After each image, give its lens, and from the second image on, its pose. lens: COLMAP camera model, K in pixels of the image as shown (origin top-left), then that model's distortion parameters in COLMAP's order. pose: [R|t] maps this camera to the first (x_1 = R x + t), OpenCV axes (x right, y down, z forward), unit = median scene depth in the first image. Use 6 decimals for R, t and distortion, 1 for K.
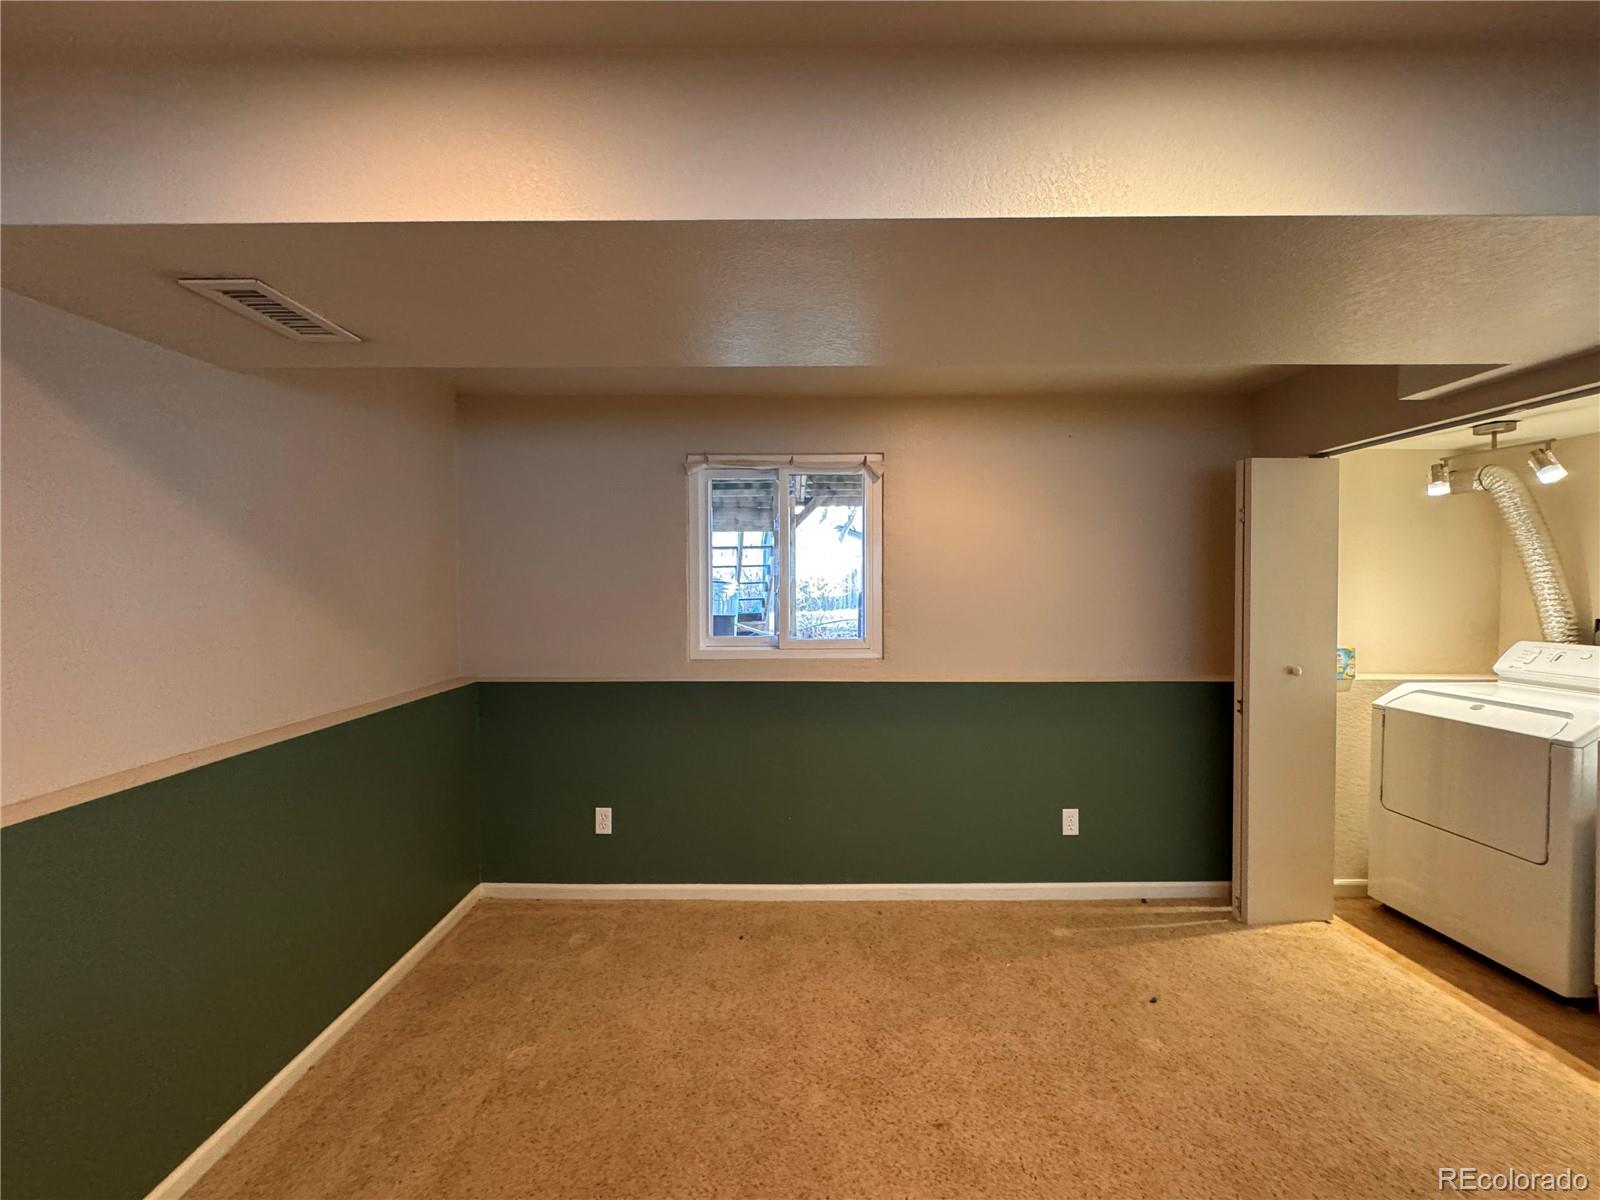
lens RADIAL K [[640.7, 0, 790.7], [0, 640.7, 604.5], [0, 0, 1]] dist [0.000110, 0.000227]
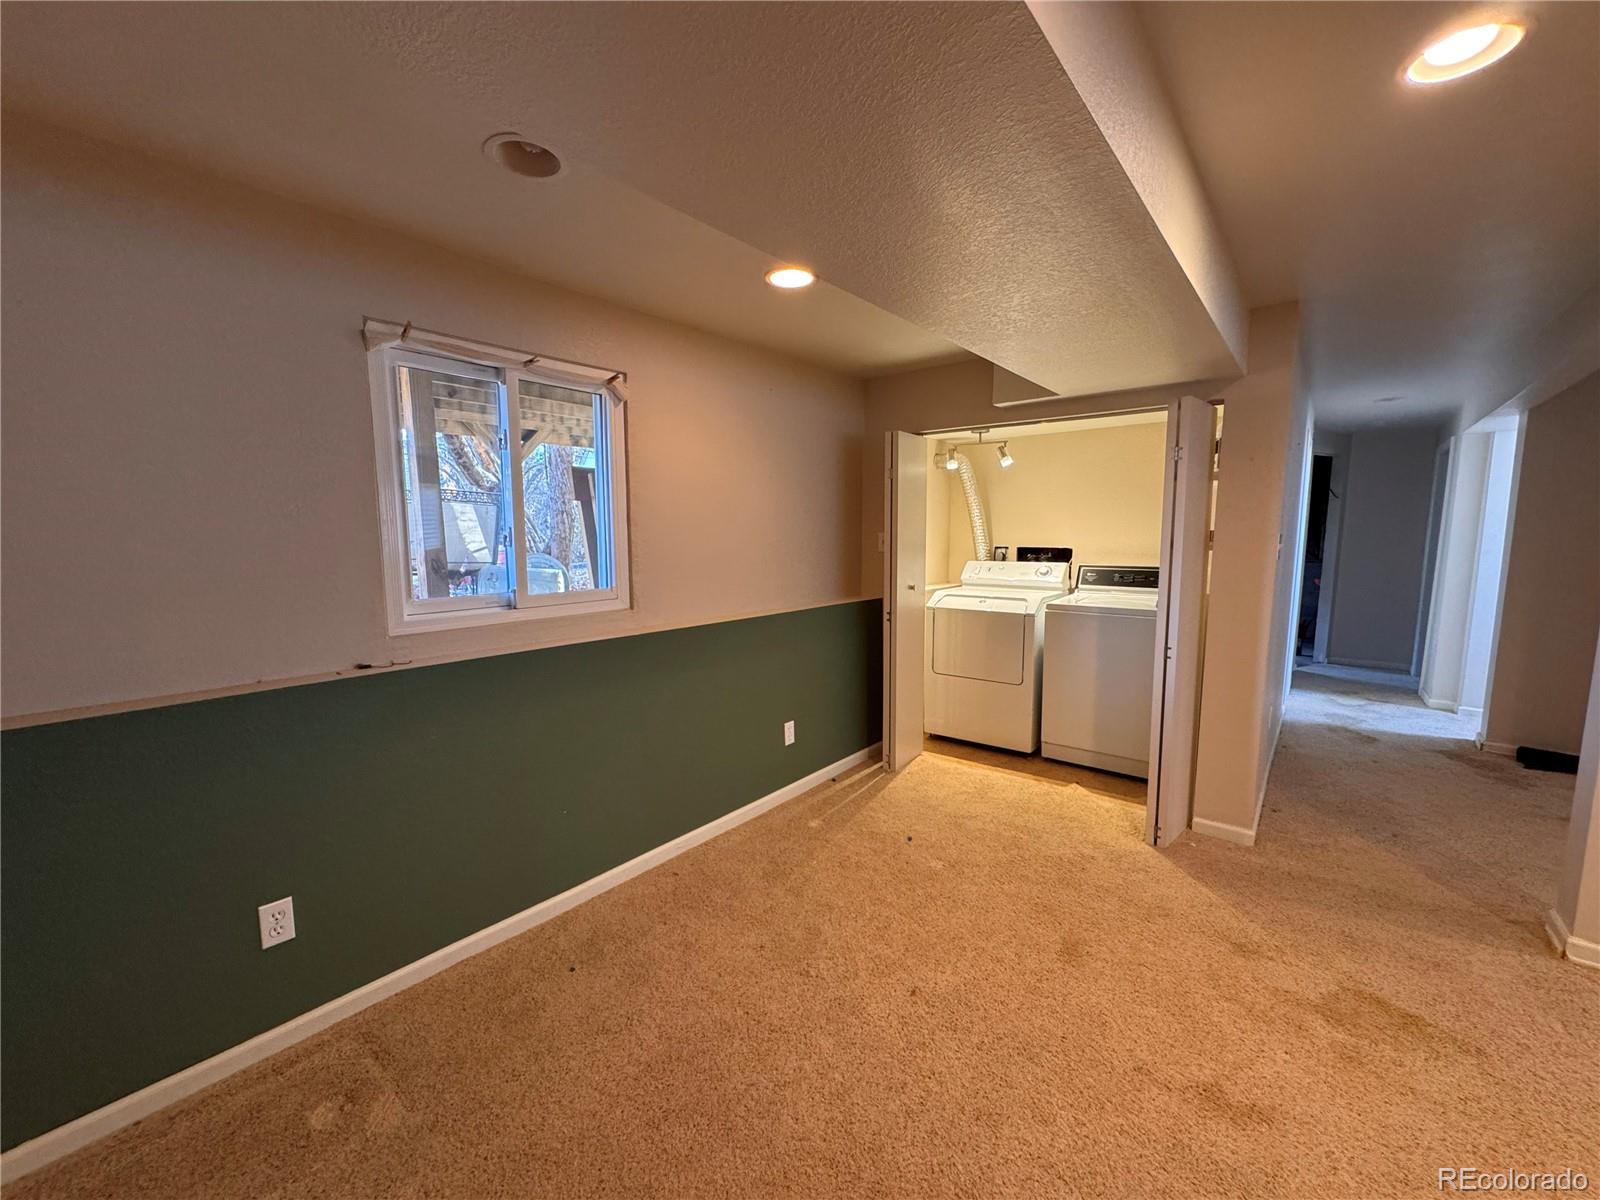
lens RADIAL K [[649.0, 0, 798.5], [0, 649.0, 602.0], [0, 0, 1]] dist [0.000436, 0.000213]
pose [[0.630747, -0.086432, 0.771160, -0.469957], [0.024348, 0.995493, 0.091661, -0.002283], [-0.775607, -0.039039, 0.630008, 0.282813]]
